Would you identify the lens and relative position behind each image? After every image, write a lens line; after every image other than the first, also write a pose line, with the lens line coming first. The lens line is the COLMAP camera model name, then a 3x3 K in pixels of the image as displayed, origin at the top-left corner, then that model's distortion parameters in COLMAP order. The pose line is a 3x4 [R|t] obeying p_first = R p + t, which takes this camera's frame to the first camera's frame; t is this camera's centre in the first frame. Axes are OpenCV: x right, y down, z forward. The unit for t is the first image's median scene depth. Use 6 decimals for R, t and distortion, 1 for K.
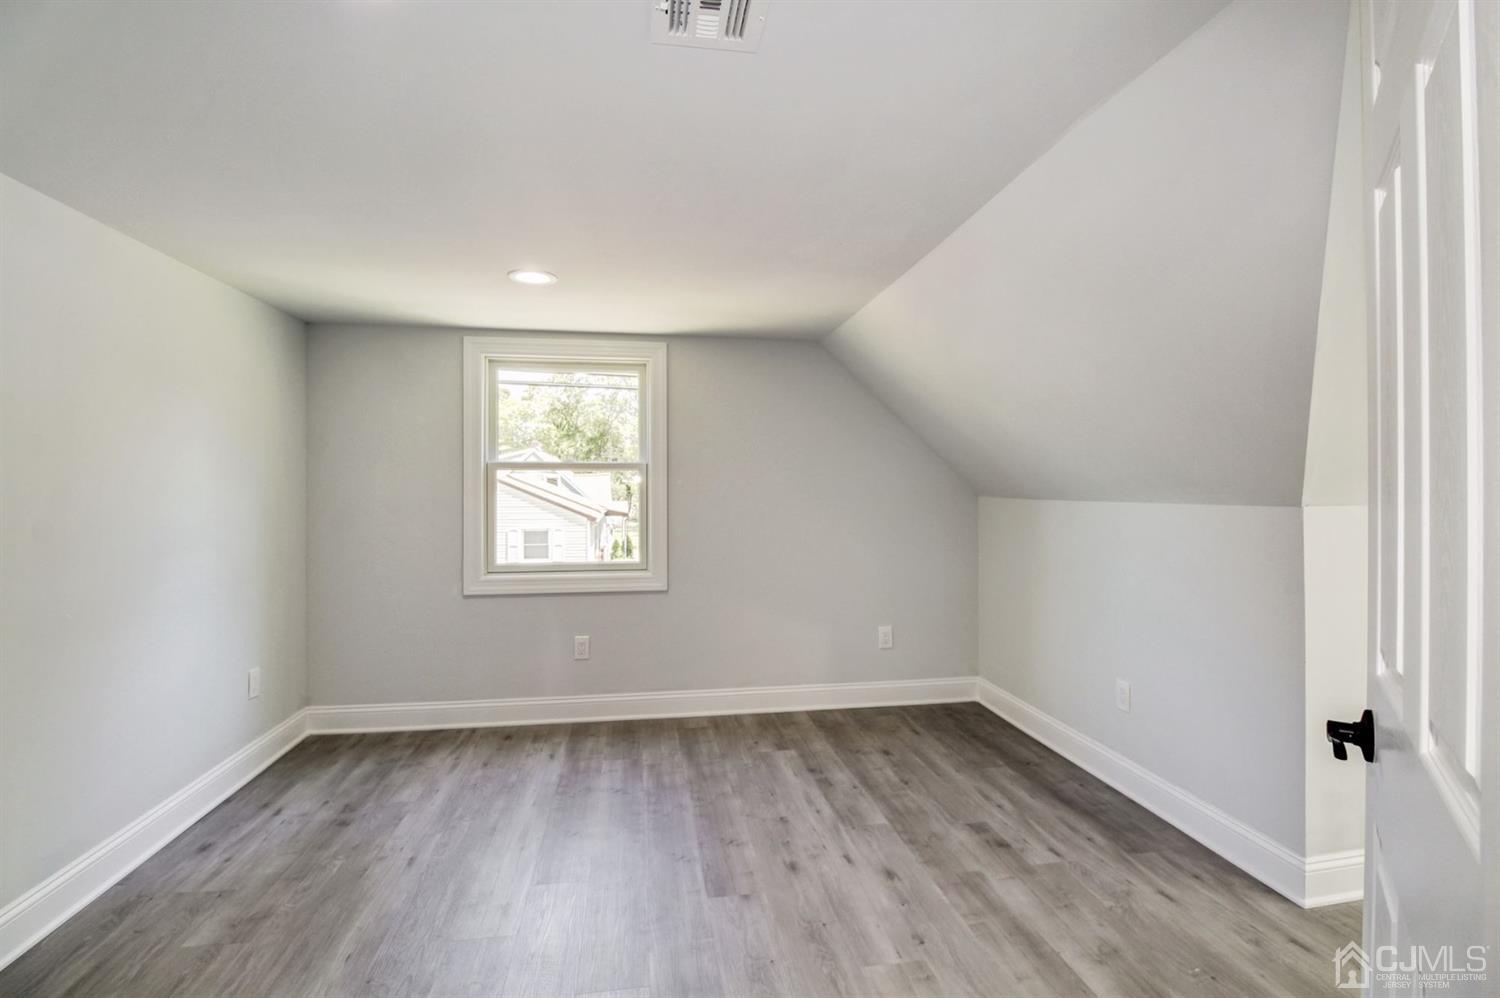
lens RADIAL K [[702.0, 0, 751.8], [0, 702.0, 452.0], [0, 0, 1]] dist [-0.012617, -0.001186]
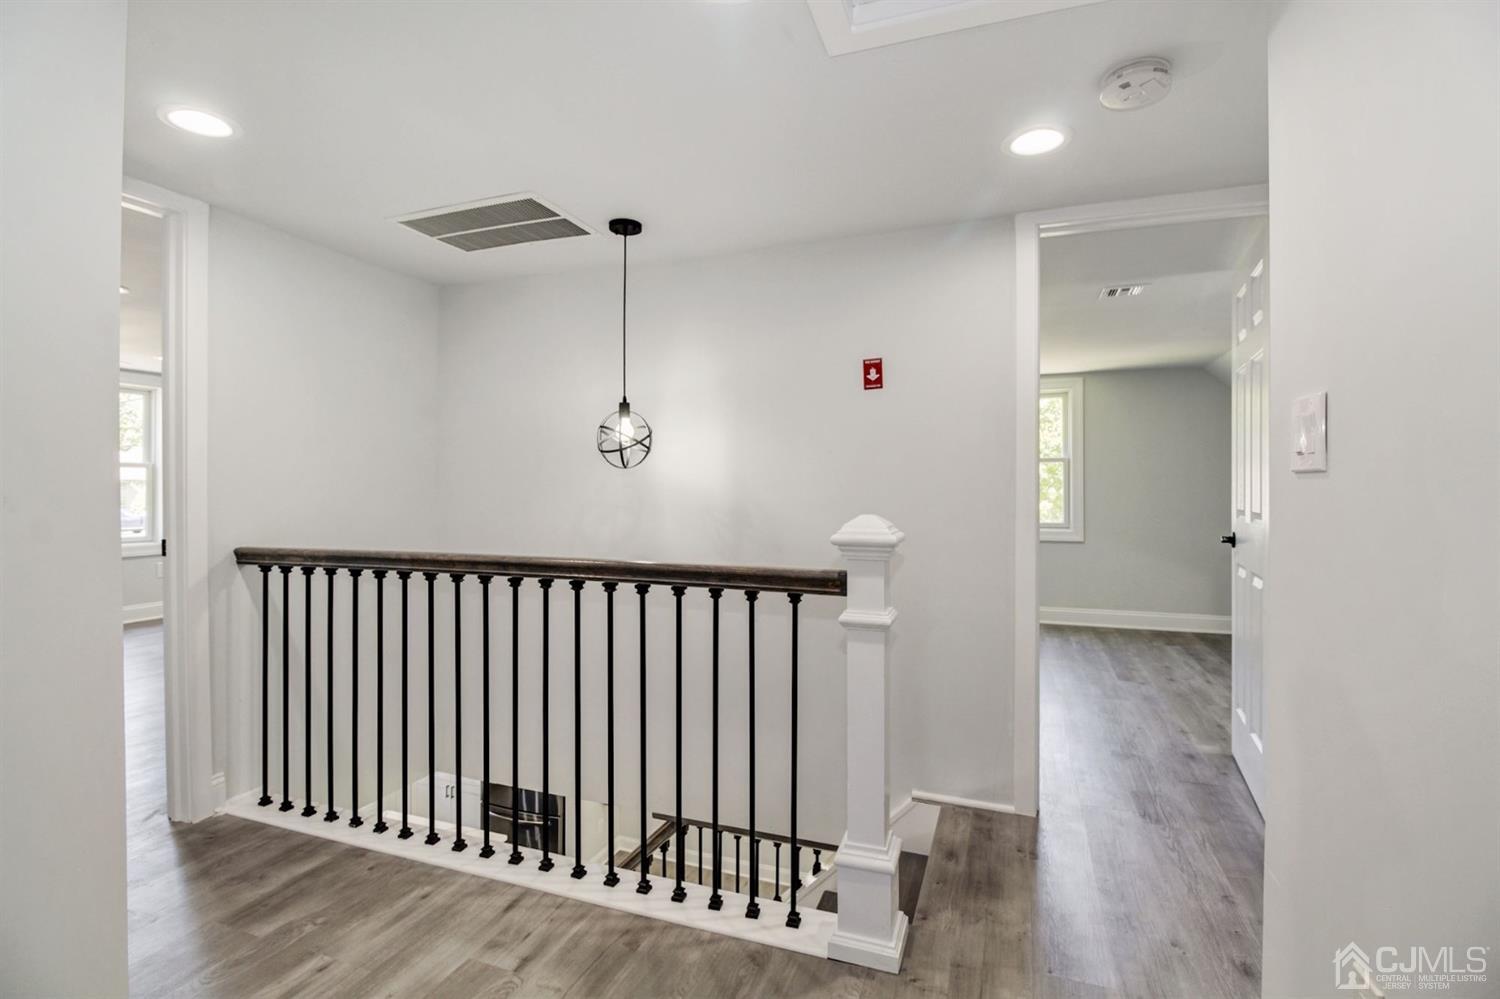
lens RADIAL K [[702.0, 0, 751.8], [0, 702.0, 452.5], [0, 0, 1]] dist [-0.012617, -0.001186]
pose [[0.865285, -0.008036, -0.501215, 0.022610], [0.010786, 0.999938, 0.002587, -0.007711], [0.501164, -0.007645, 0.865319, -0.863944]]
